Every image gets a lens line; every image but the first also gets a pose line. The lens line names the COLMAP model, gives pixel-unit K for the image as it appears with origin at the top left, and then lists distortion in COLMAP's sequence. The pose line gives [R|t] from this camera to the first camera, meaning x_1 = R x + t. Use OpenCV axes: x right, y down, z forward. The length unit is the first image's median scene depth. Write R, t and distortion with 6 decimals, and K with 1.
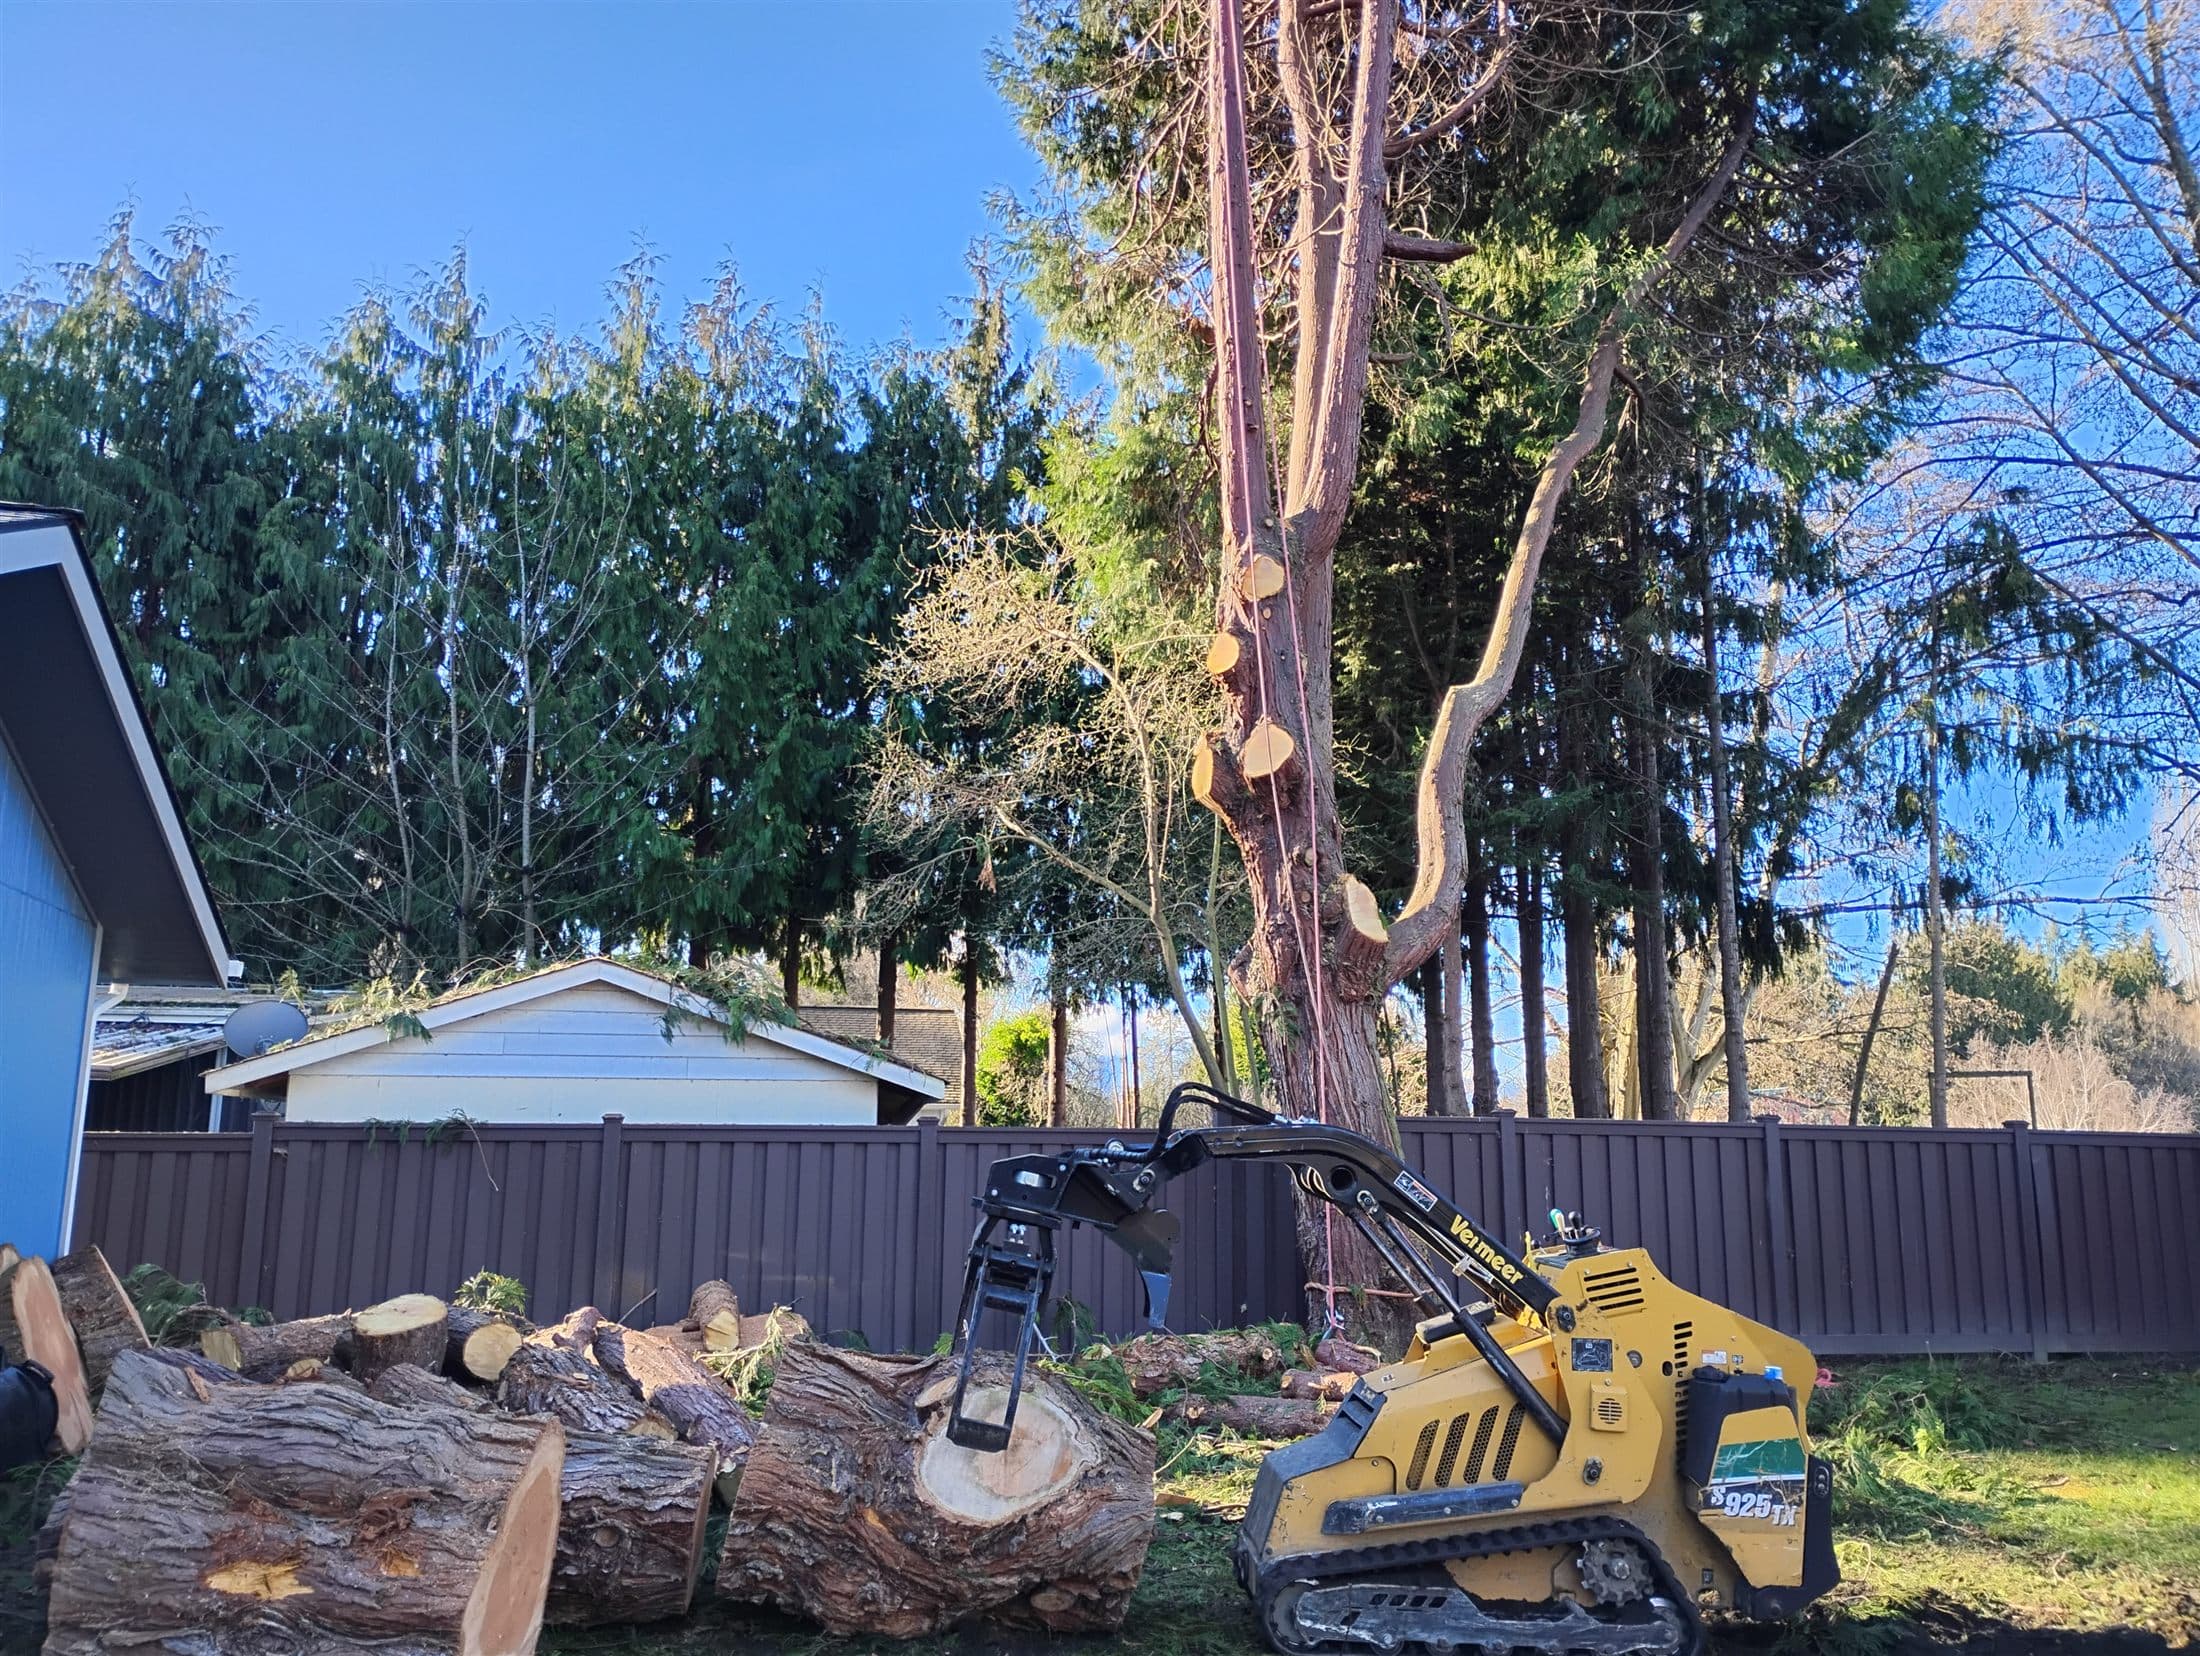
lens RADIAL K [[1743.7, 0, 1100.0], [0, 1743.7, 828.0], [0, 0, 1]] dist [0.083719, -0.102624]
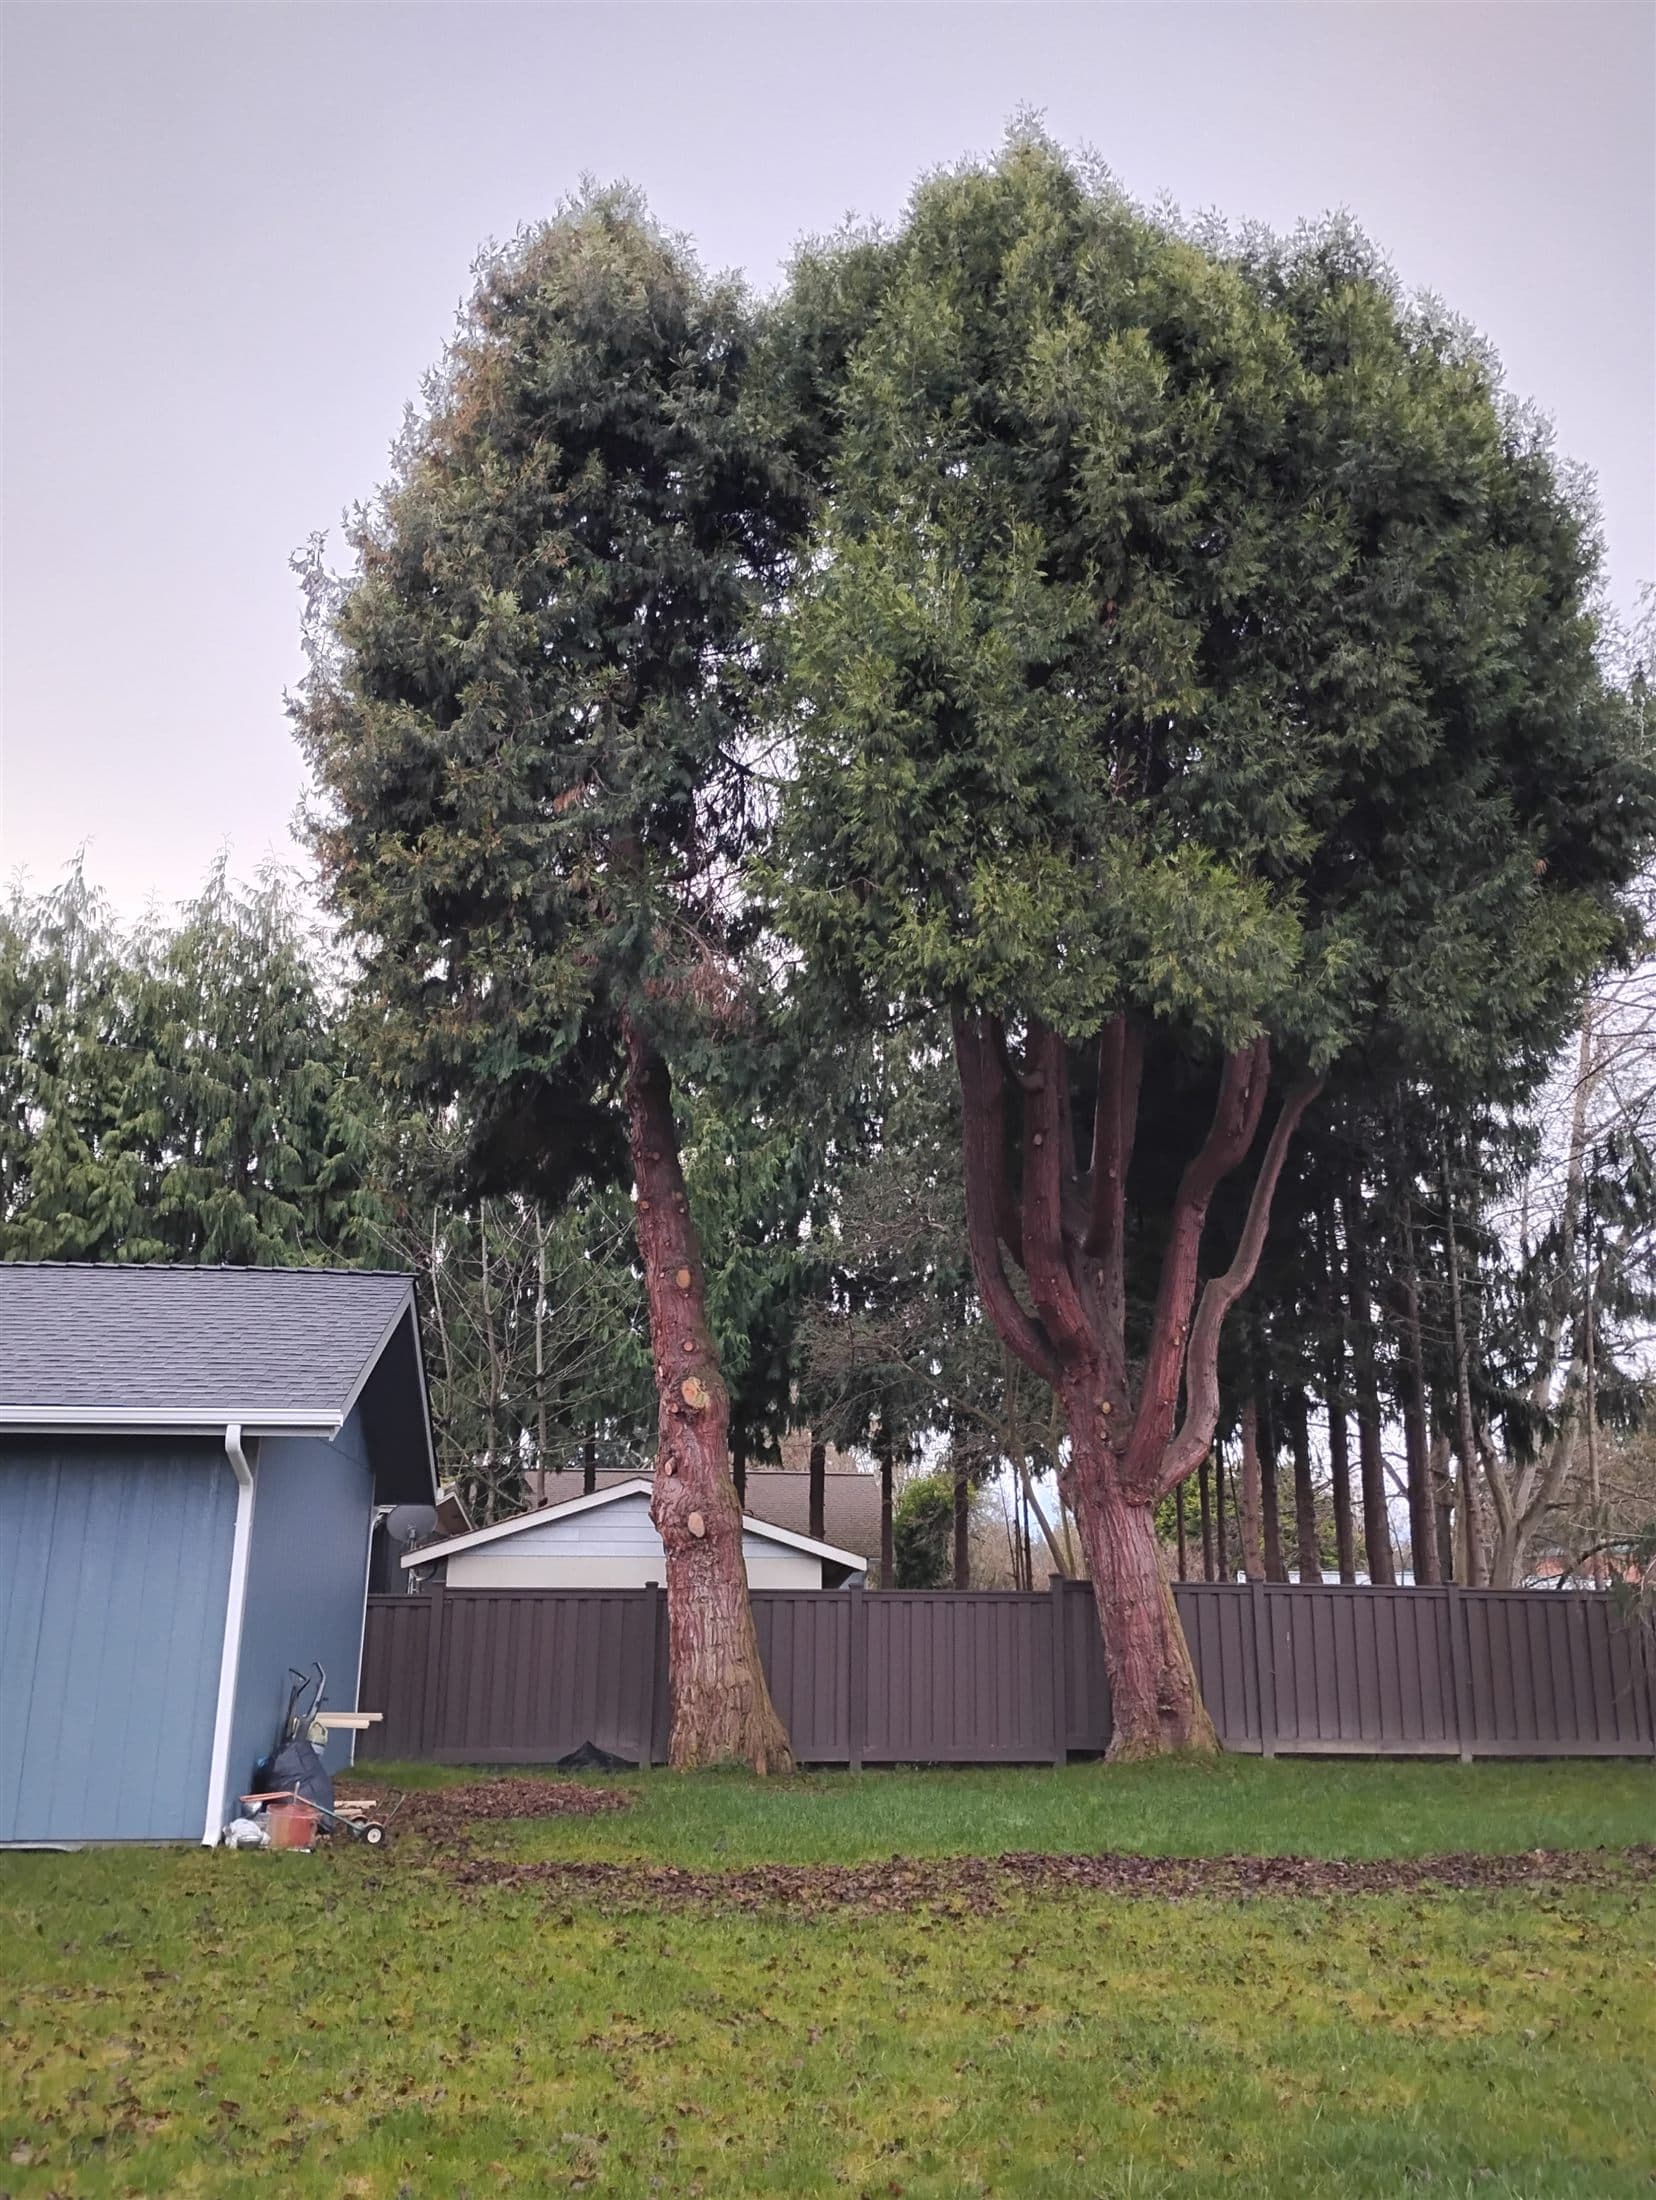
lens RADIAL K [[1743.7, 0, 828.0], [0, 1743.7, 1100.0], [0, 0, 1]] dist [0.083719, -0.102624]
pose [[0.993959, -0.027661, -0.106210, 0.020433], [0.017522, 0.995301, -0.095230, -0.042923], [0.108345, 0.092794, 0.989773, -0.216491]]
